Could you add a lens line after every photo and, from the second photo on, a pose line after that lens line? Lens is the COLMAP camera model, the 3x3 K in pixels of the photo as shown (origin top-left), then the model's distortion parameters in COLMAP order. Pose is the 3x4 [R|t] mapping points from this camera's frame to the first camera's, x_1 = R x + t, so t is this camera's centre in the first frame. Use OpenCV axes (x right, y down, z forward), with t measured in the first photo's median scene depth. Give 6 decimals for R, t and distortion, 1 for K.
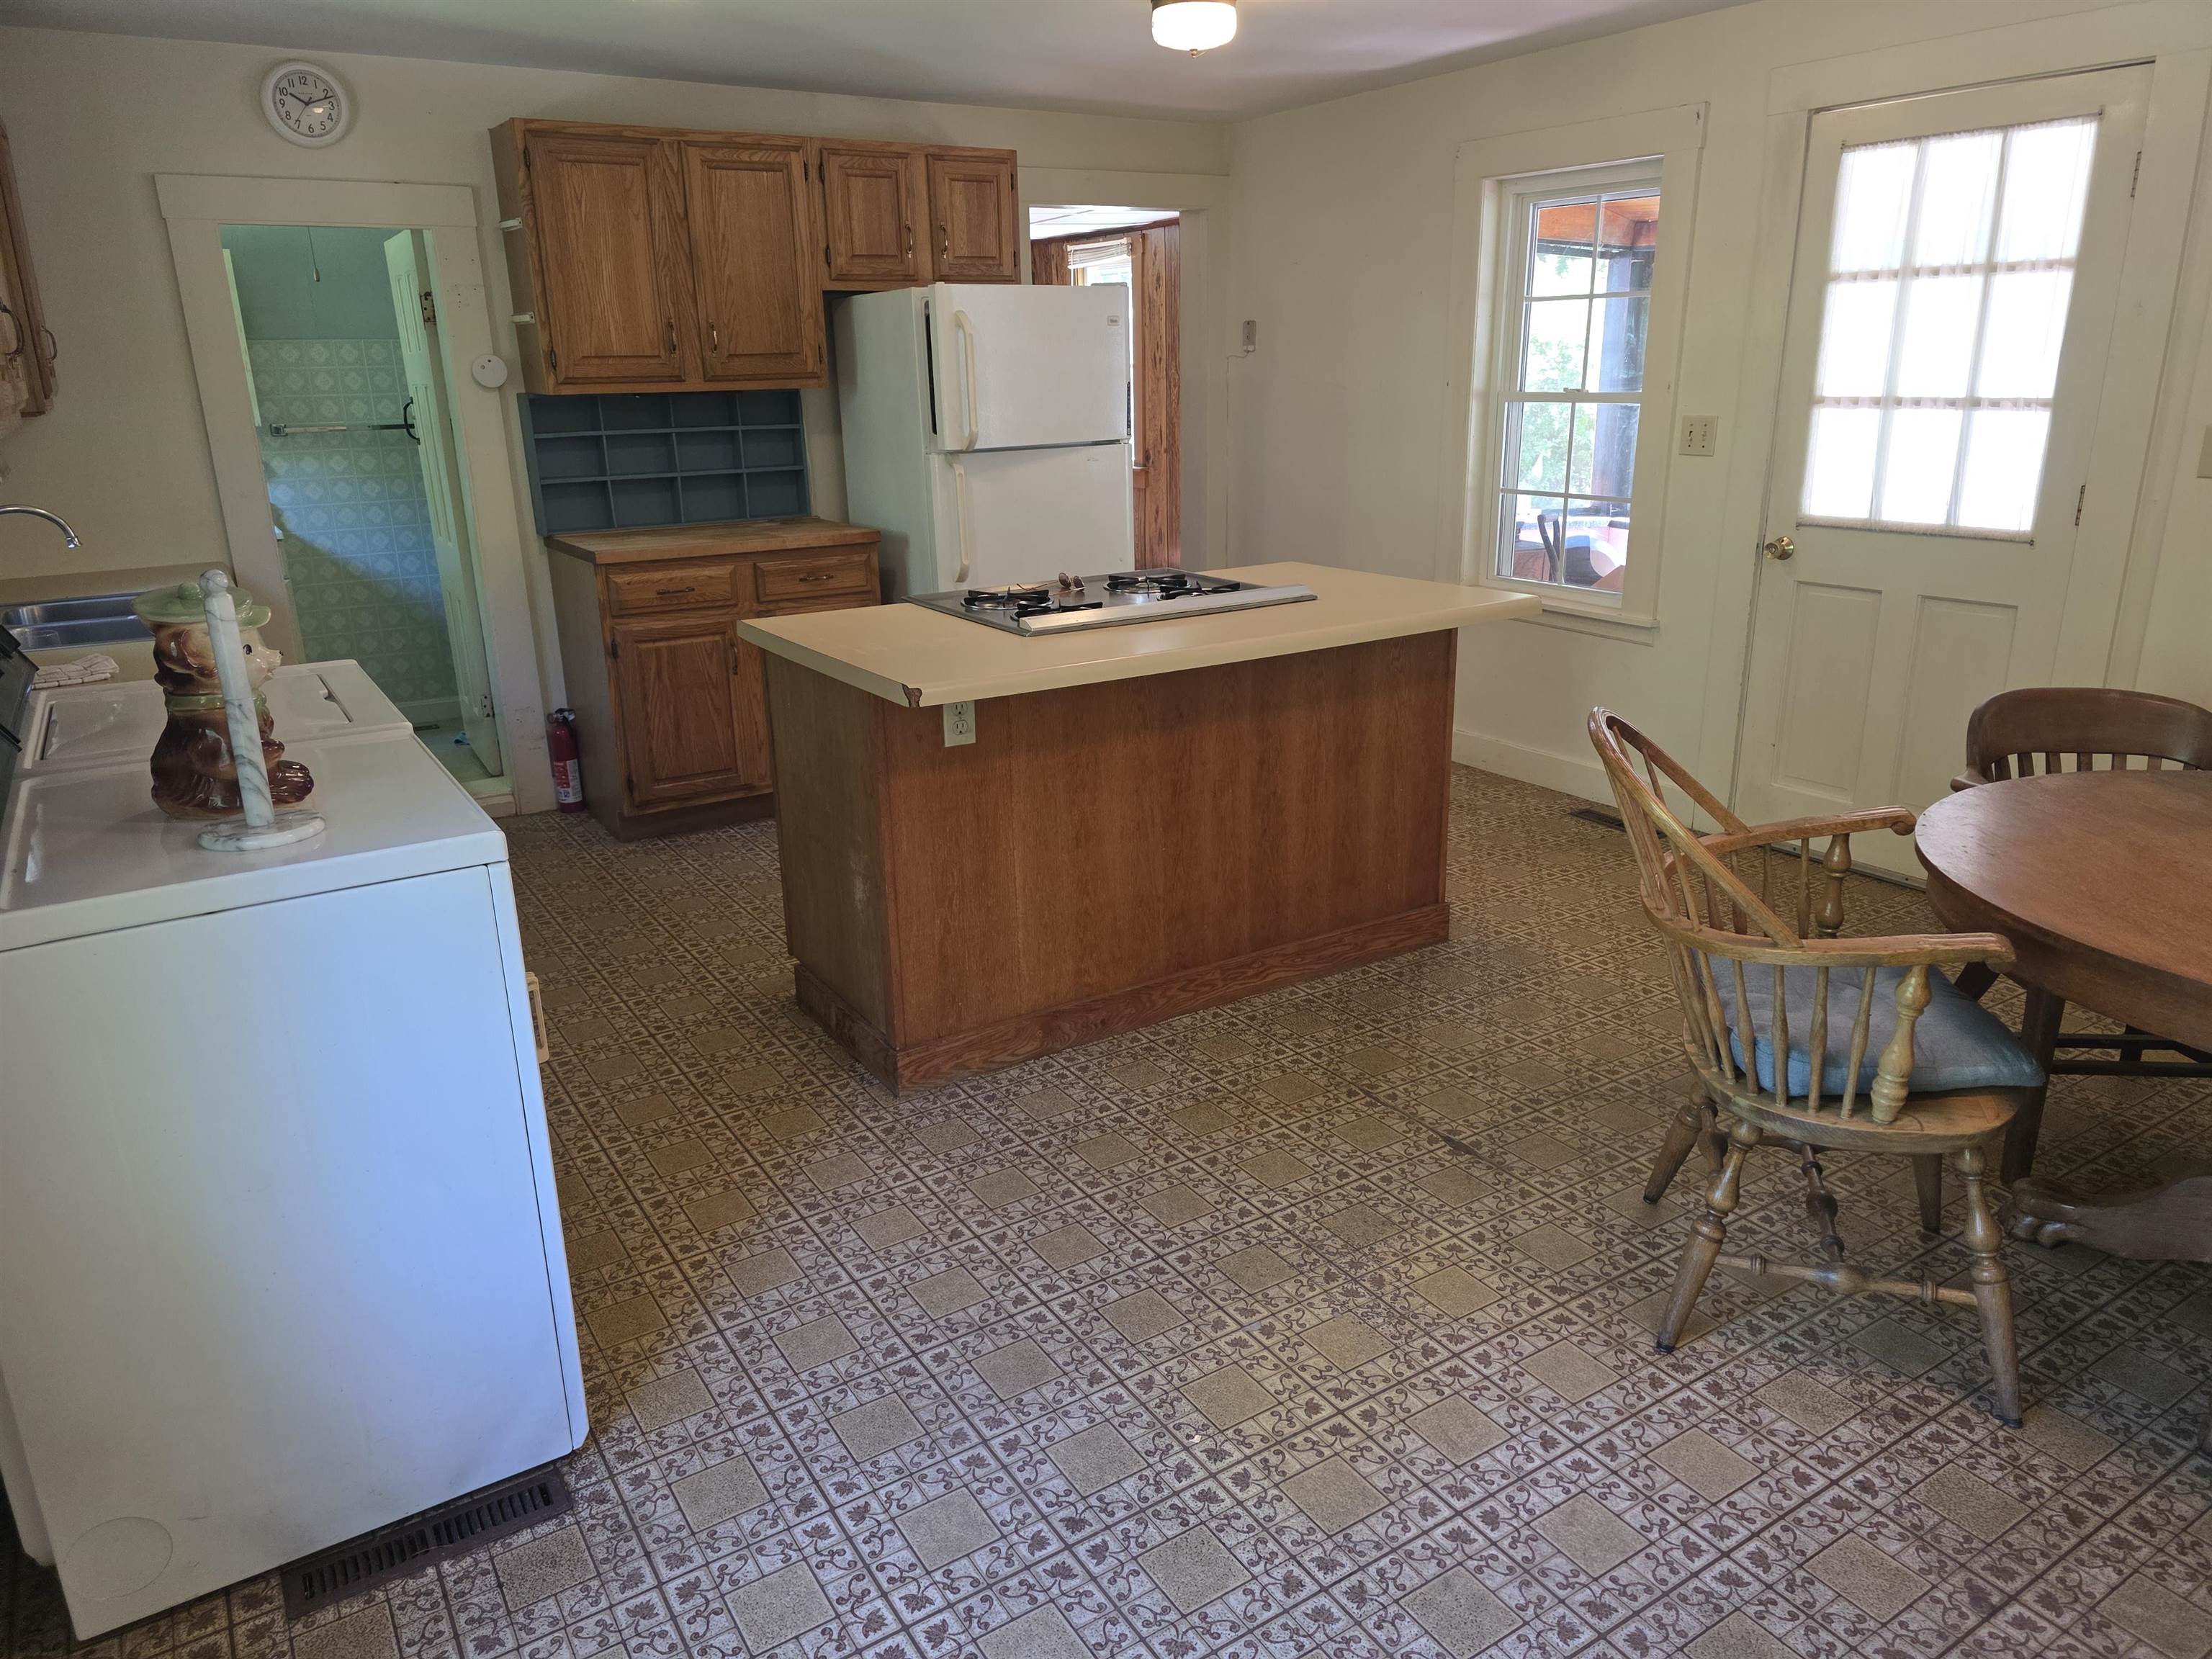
lens RADIAL K [[1497.3, 0, 1106.0], [0, 1497.3, 829.5], [0, 0, 1]] dist [0.075826, -0.075376]
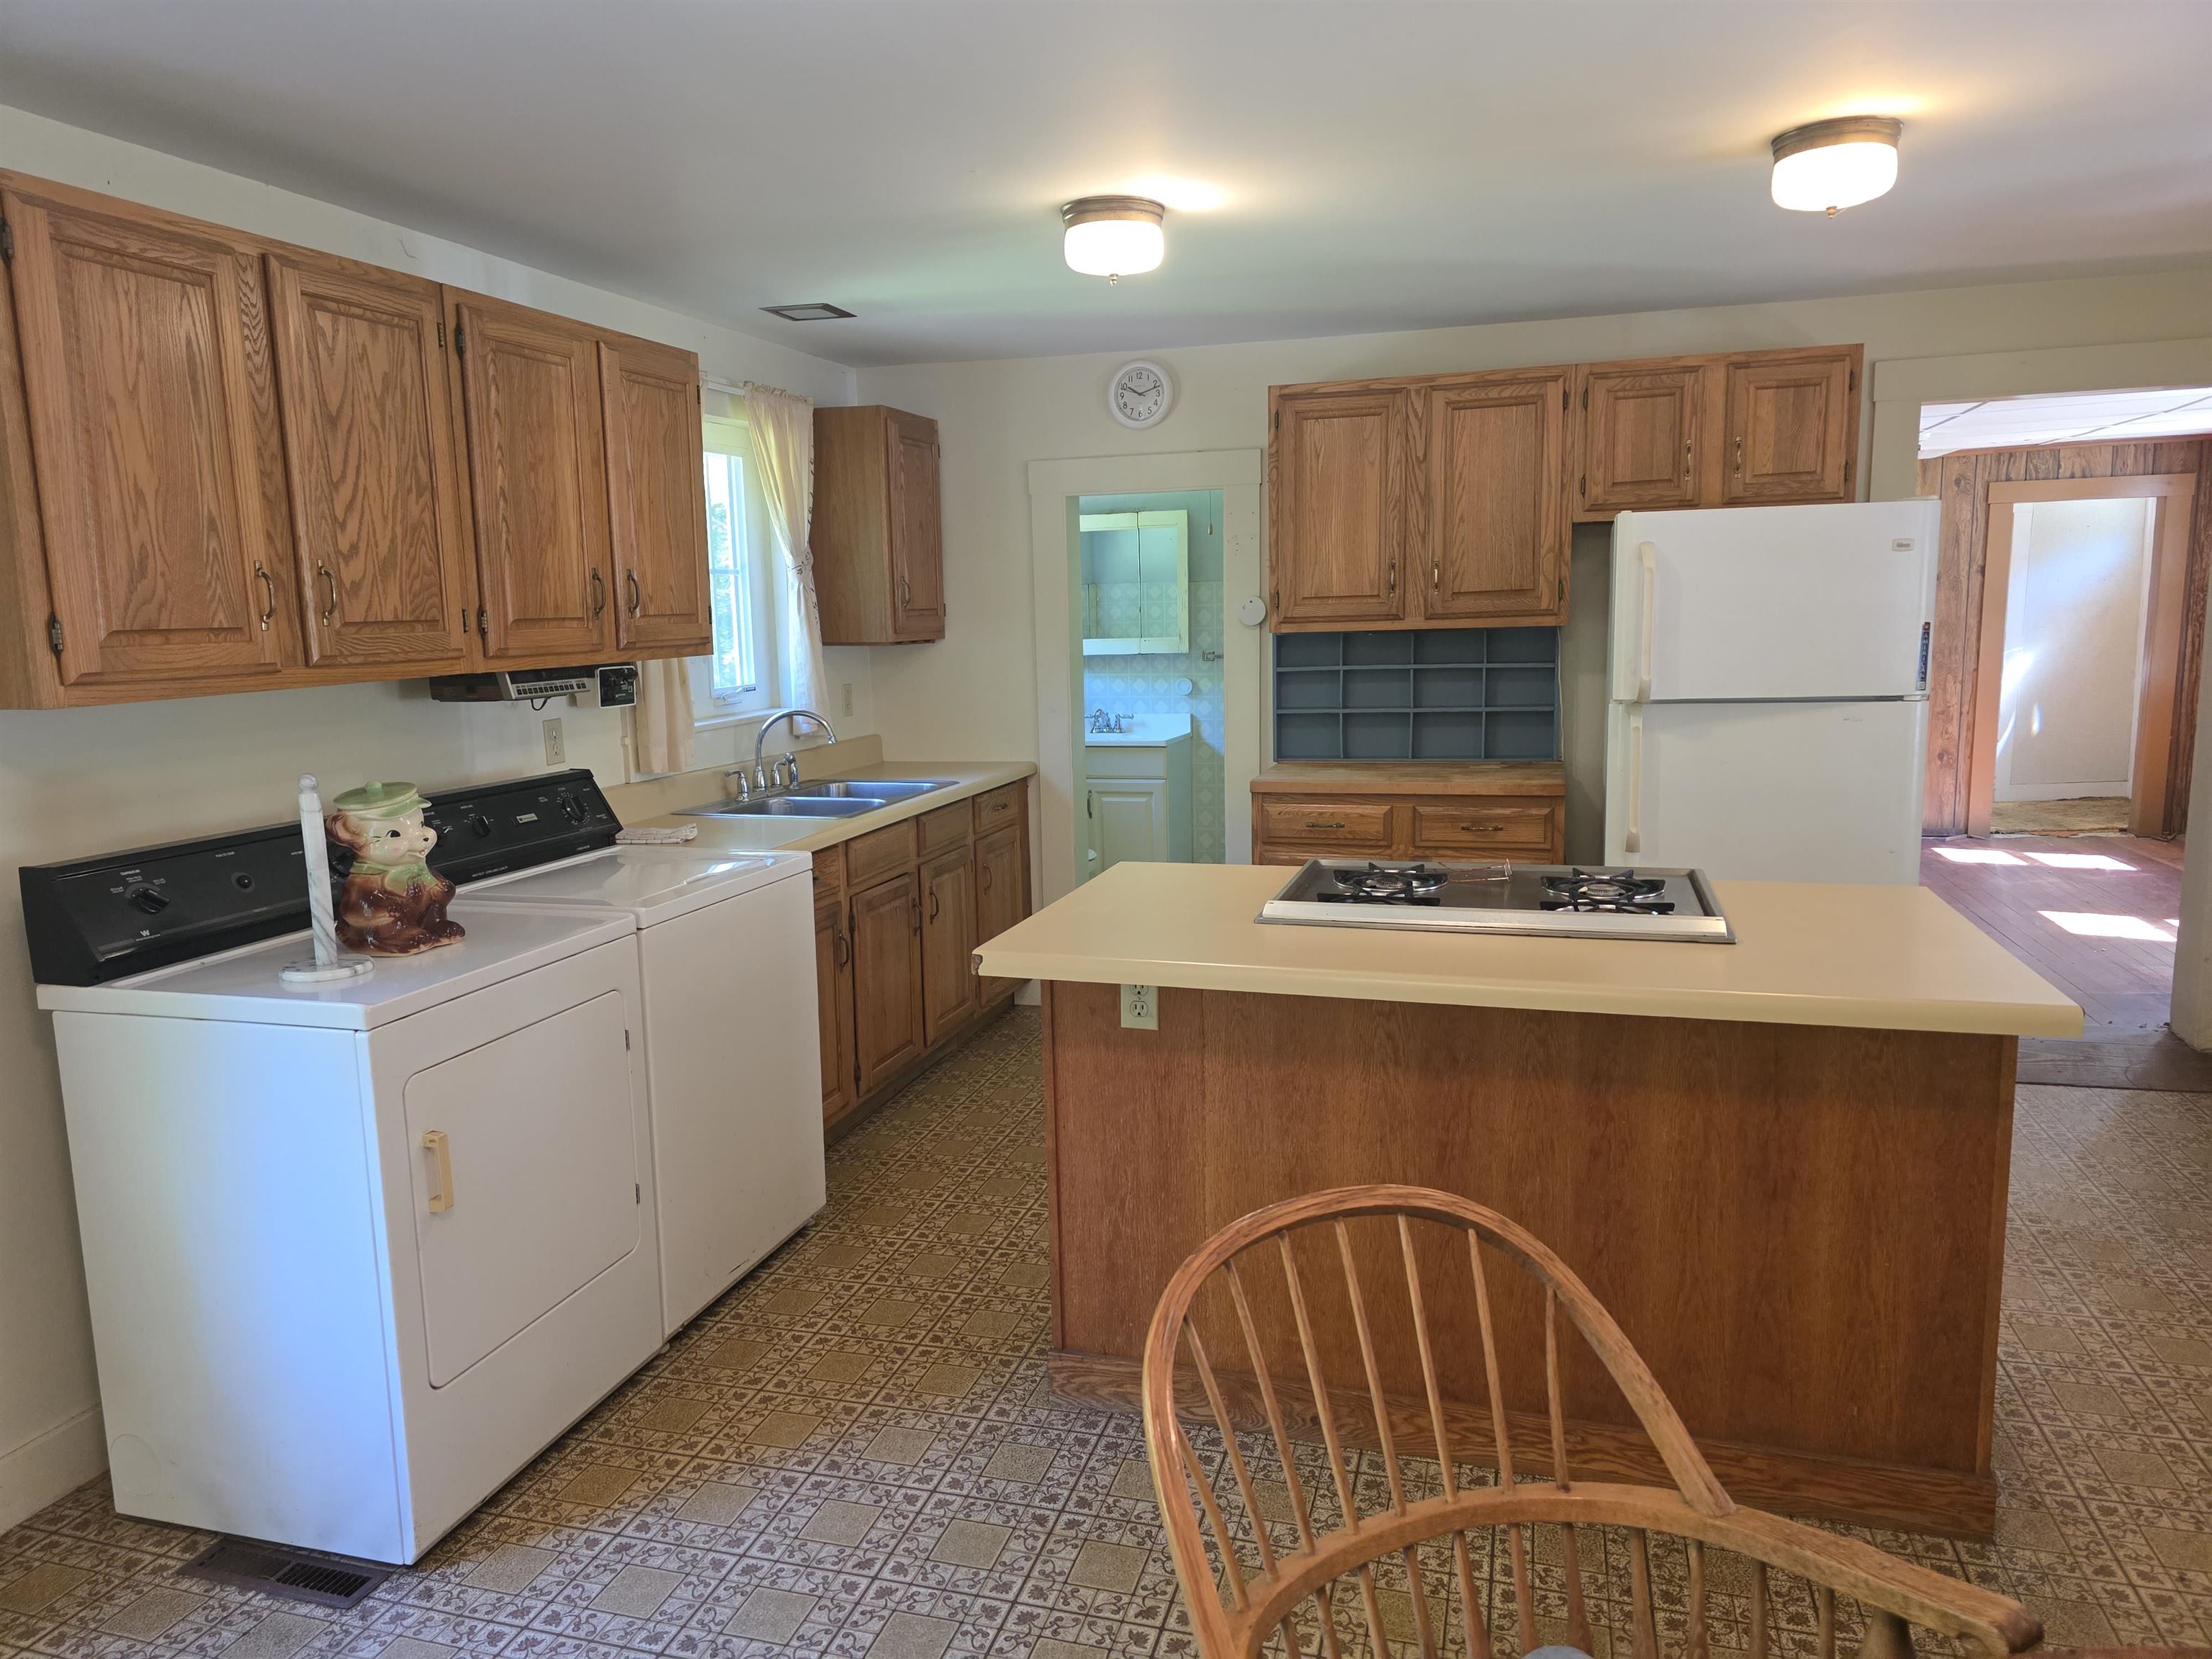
lens RADIAL K [[1497.3, 0, 1106.0], [0, 1497.3, 829.5], [0, 0, 1]] dist [0.075826, -0.075376]
pose [[0.652928, 0.118089, -0.748158, 0.347221], [-0.216578, 0.975637, -0.035017, -0.087783], [0.725795, 0.184898, 0.662596, 0.239632]]
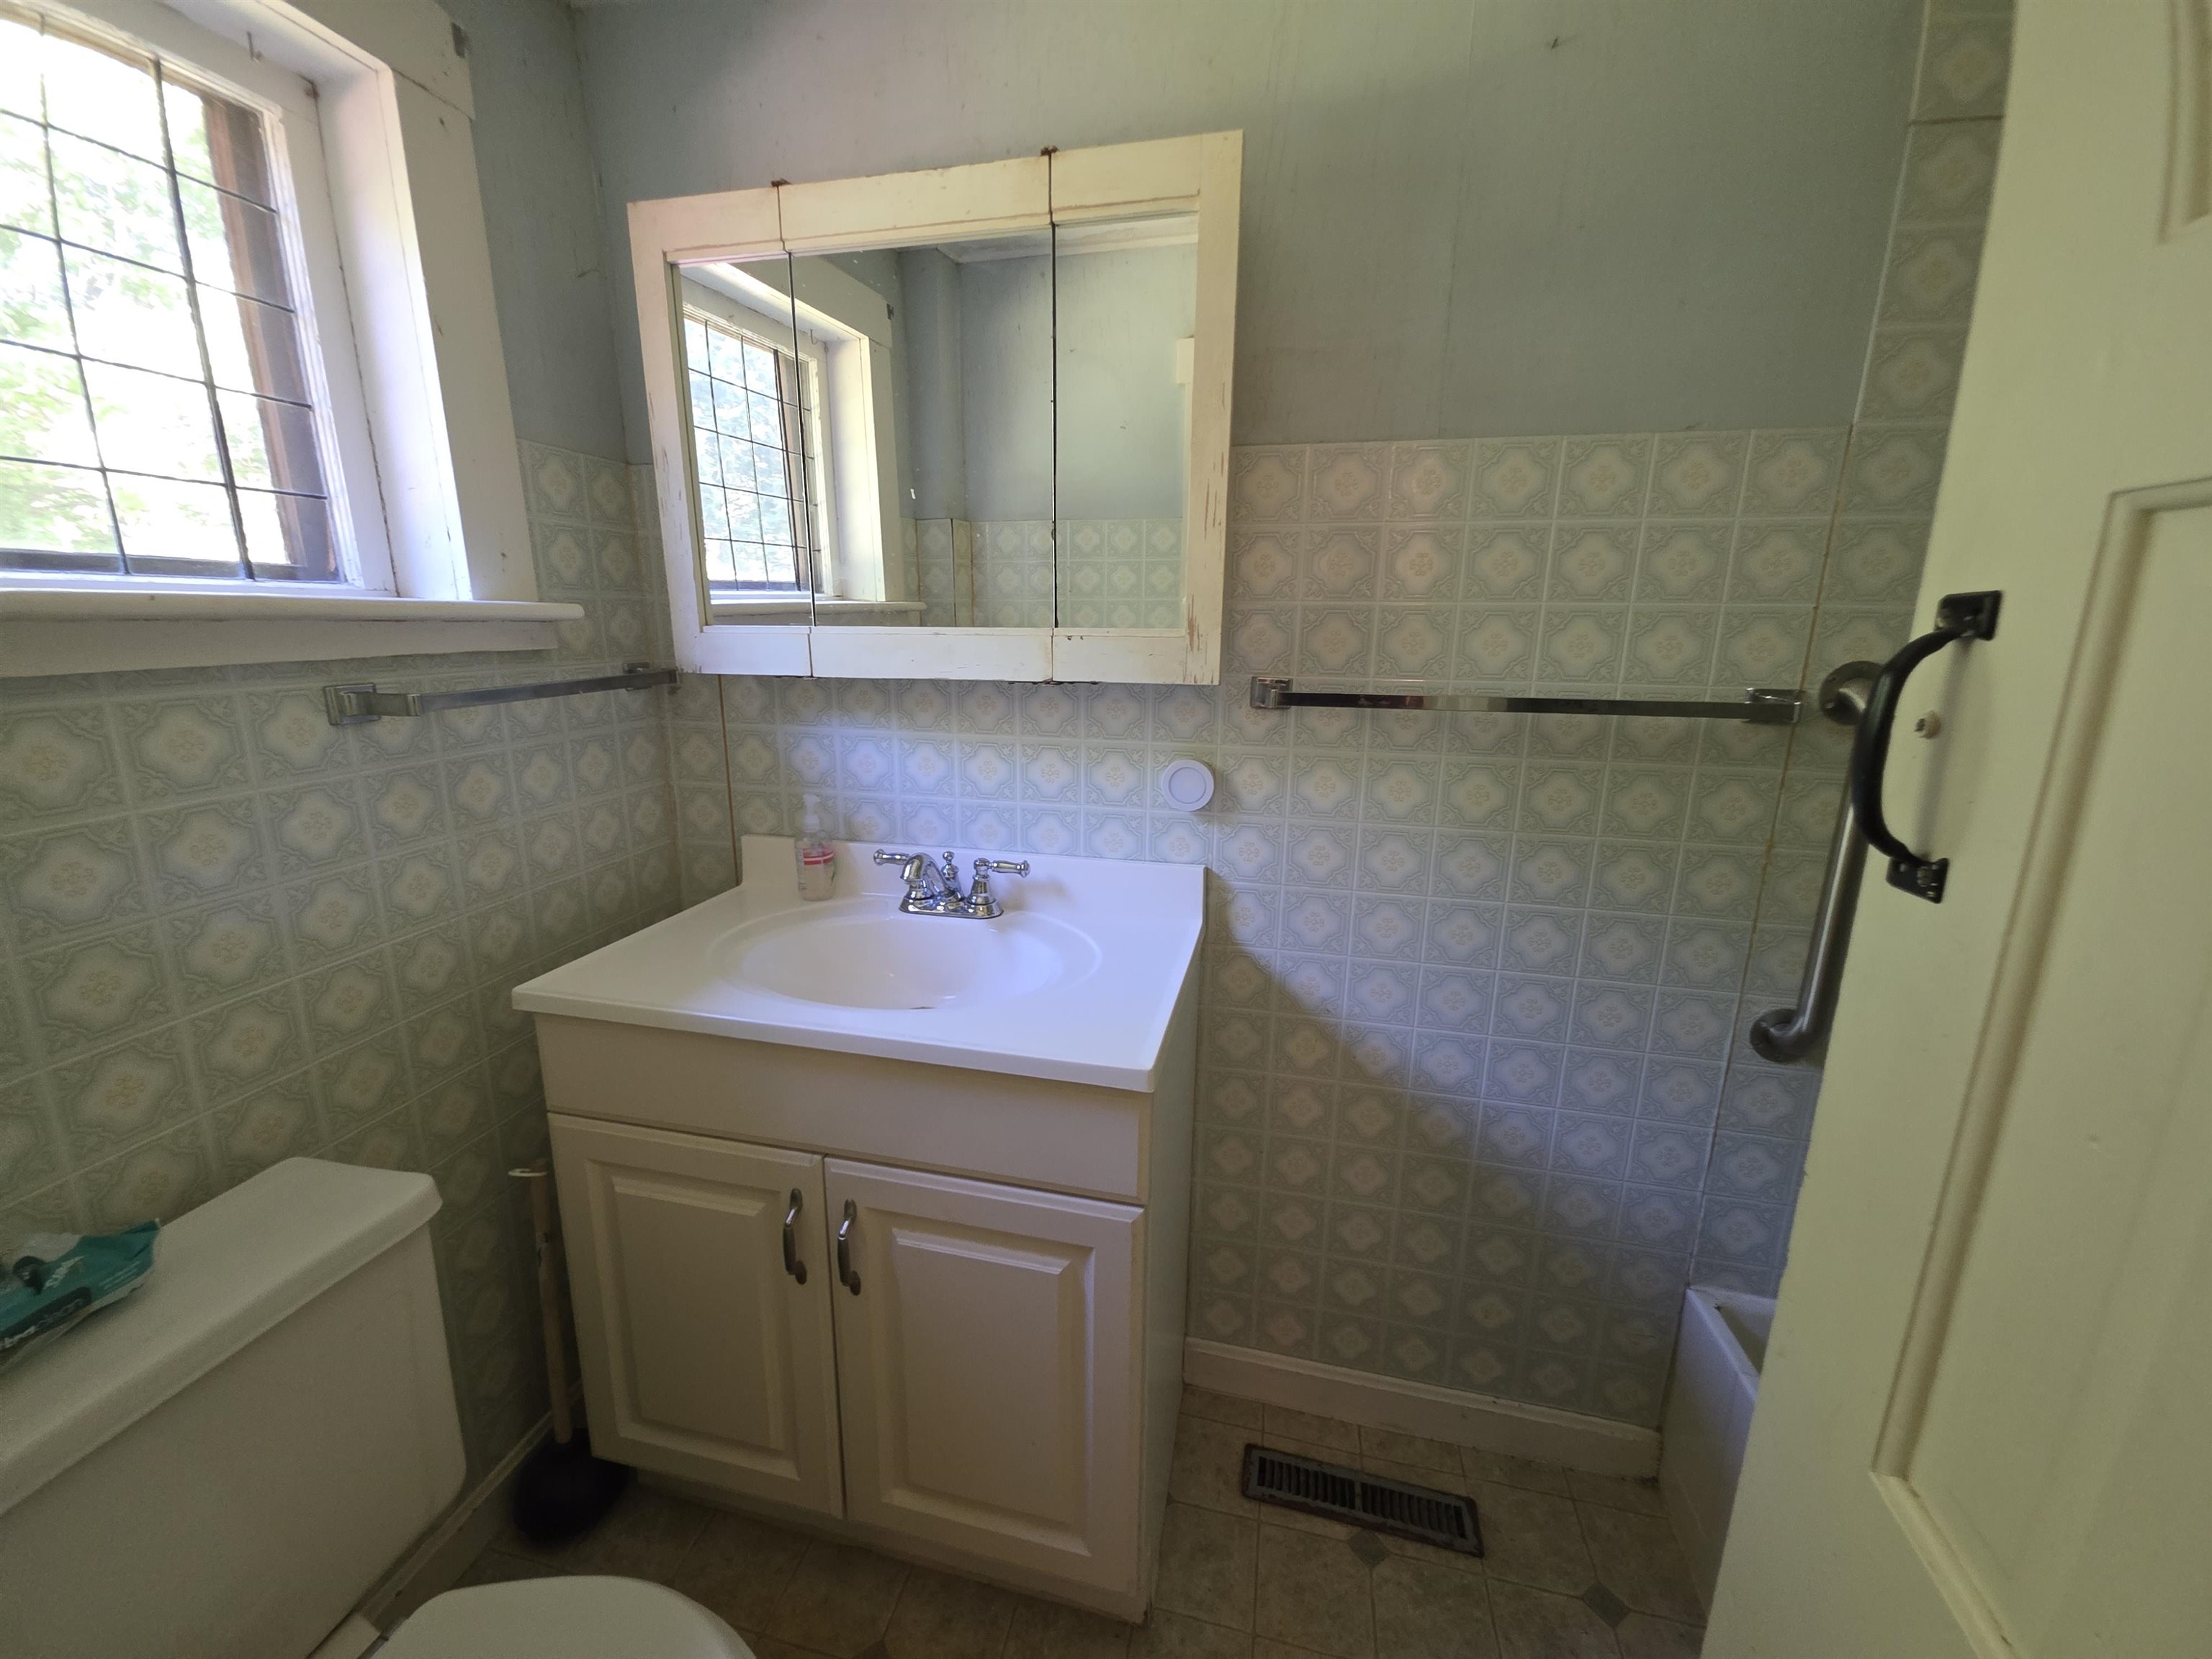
lens RADIAL K [[886.3, 0, 1088.6], [0, 886.3, 815.9], [0, 0, 1]] dist [0.000371, 0.000053]
pose [[0.693540, 0.187155, -0.695683, -0.503752], [-0.236509, 0.971294, 0.025521, -0.274238], [0.680489, 0.146835, 0.717896, 0.986852]]
